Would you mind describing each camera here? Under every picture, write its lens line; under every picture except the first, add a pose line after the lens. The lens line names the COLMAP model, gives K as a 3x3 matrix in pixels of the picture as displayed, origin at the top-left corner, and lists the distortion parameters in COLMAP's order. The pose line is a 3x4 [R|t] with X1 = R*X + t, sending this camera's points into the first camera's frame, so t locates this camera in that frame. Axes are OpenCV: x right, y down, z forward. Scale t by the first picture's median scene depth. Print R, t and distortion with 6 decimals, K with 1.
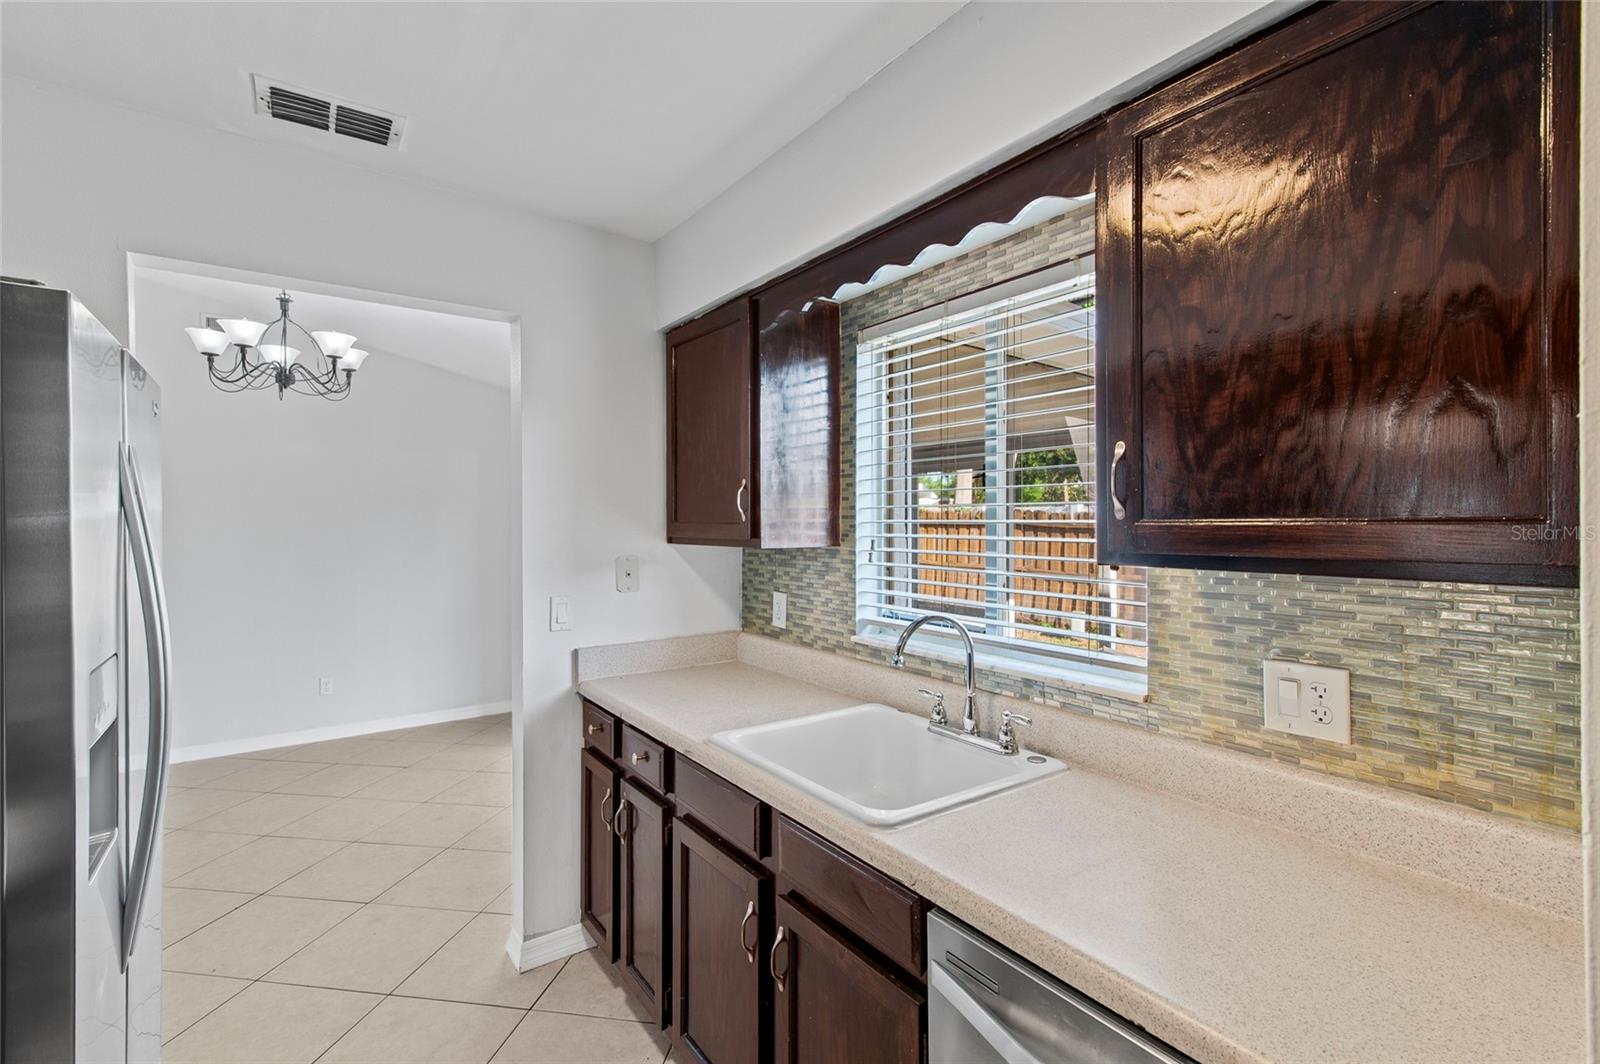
lens RADIAL K [[730.5, 0, 799.4], [0, 730.5, 527.3], [0, 0, 1]] dist [0.013875, 0.000697]
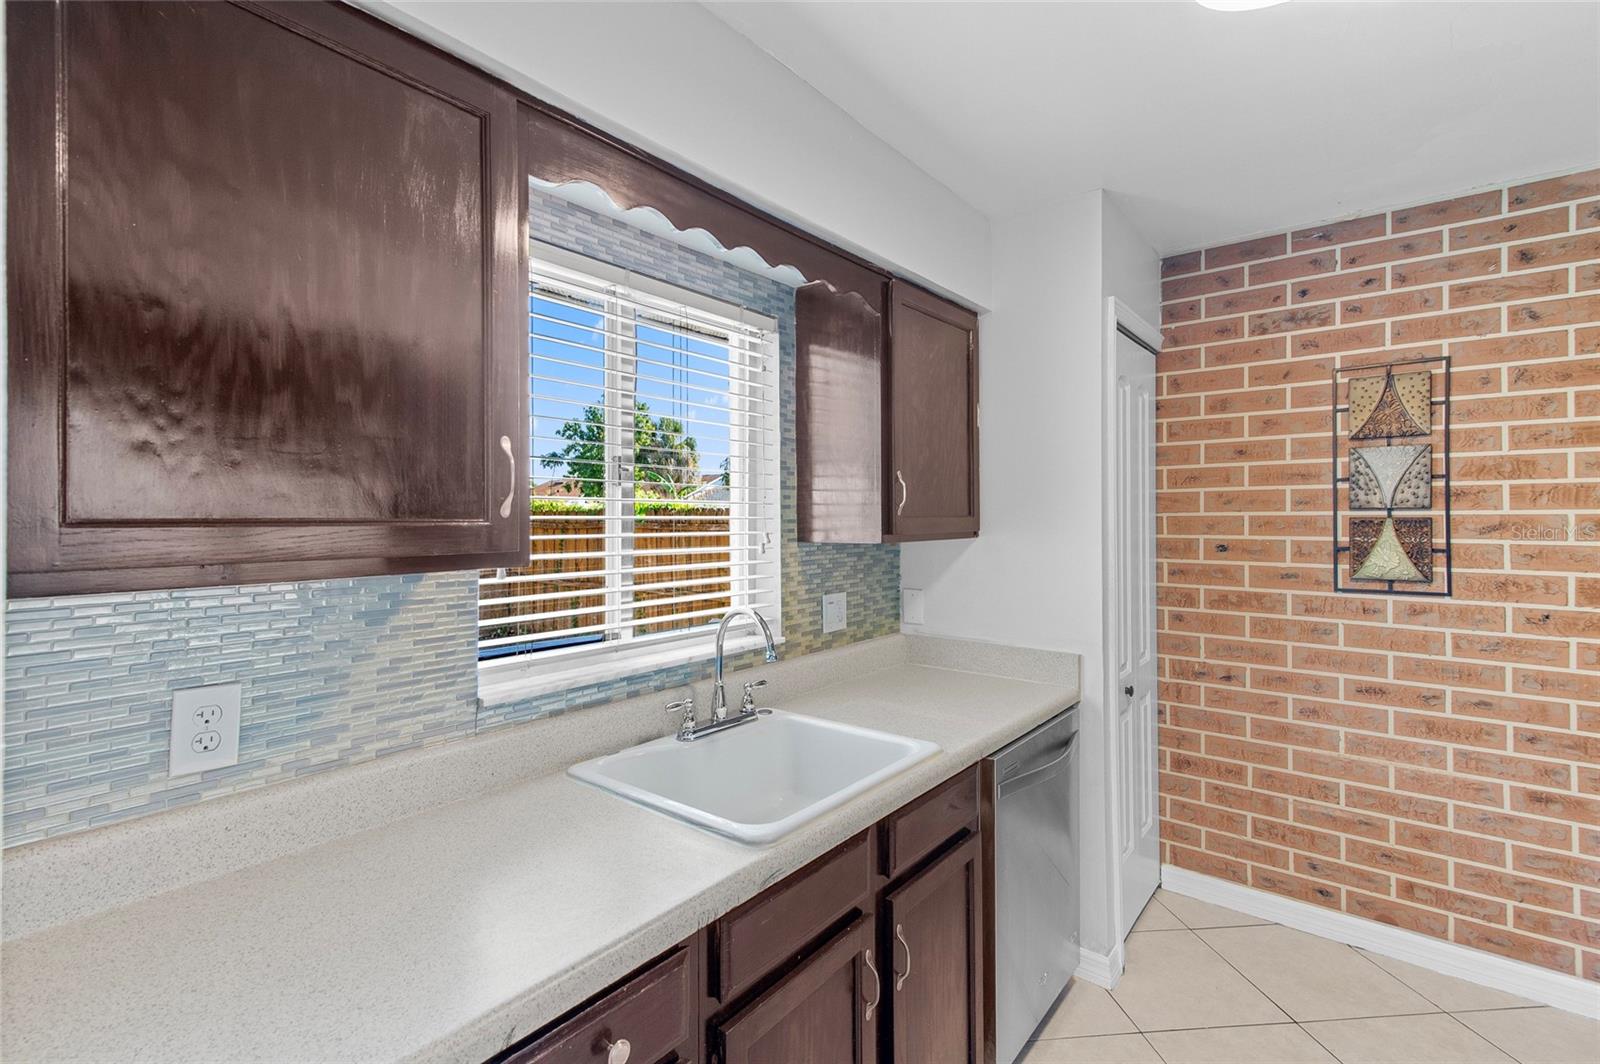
lens RADIAL K [[730.5, 0, 802.3], [0, 730.5, 517.8], [0, 0, 1]] dist [0.013875, 0.000697]
pose [[-0.276997, 0.003959, 0.960863, -0.775296], [0.017648, 0.999844, 0.000968, -0.005196], [-0.960709, 0.017225, -0.277023, 1.142068]]
